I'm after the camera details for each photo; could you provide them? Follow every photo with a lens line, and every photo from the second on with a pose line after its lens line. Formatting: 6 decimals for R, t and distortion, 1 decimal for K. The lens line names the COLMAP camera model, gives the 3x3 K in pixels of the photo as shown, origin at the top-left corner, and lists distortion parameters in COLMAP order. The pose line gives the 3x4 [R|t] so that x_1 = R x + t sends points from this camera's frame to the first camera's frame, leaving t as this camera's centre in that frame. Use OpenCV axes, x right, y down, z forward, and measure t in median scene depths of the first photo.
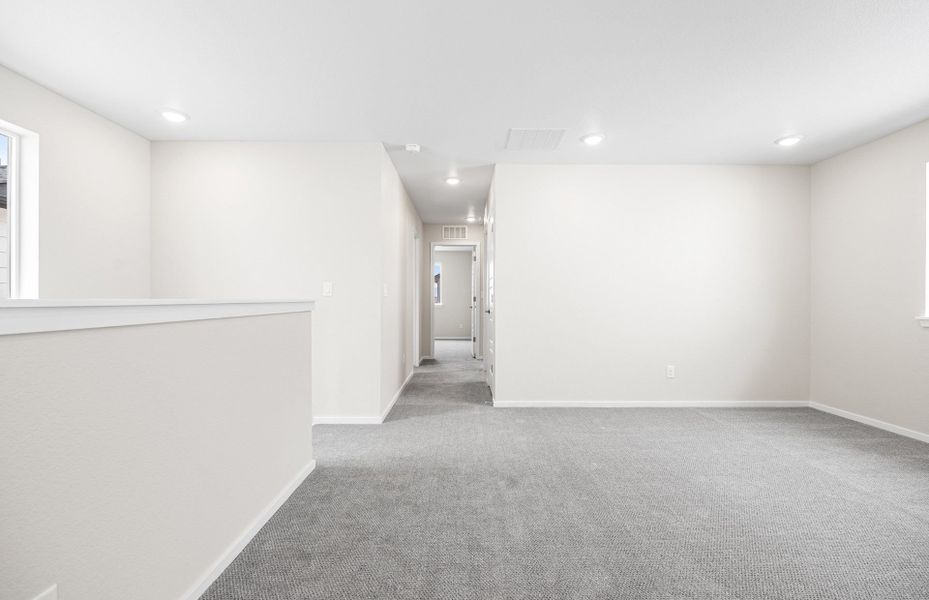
lens RADIAL K [[413.6, 0, 464.5], [0, 413.6, 300.0], [0, 0, 1]] dist [-0.005372, -0.000800]
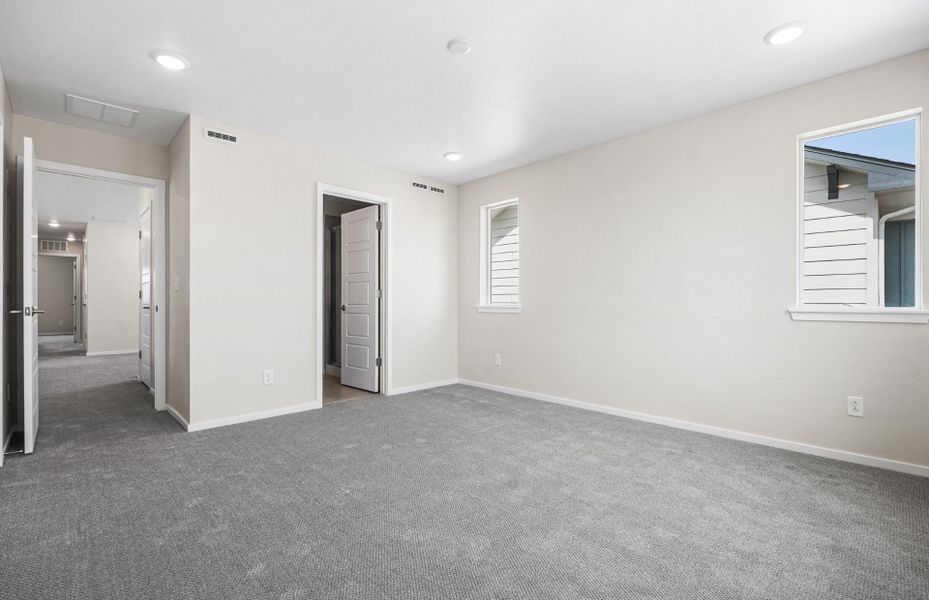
lens RADIAL K [[413.6, 0, 464.5], [0, 413.6, 300.0], [0, 0, 1]] dist [-0.005372, -0.000800]
pose [[0.717294, -0.009803, 0.696702, 0.000260], [0.000783, 0.999912, 0.013263, -0.011033], [-0.696770, -0.008968, 0.717238, -0.860651]]
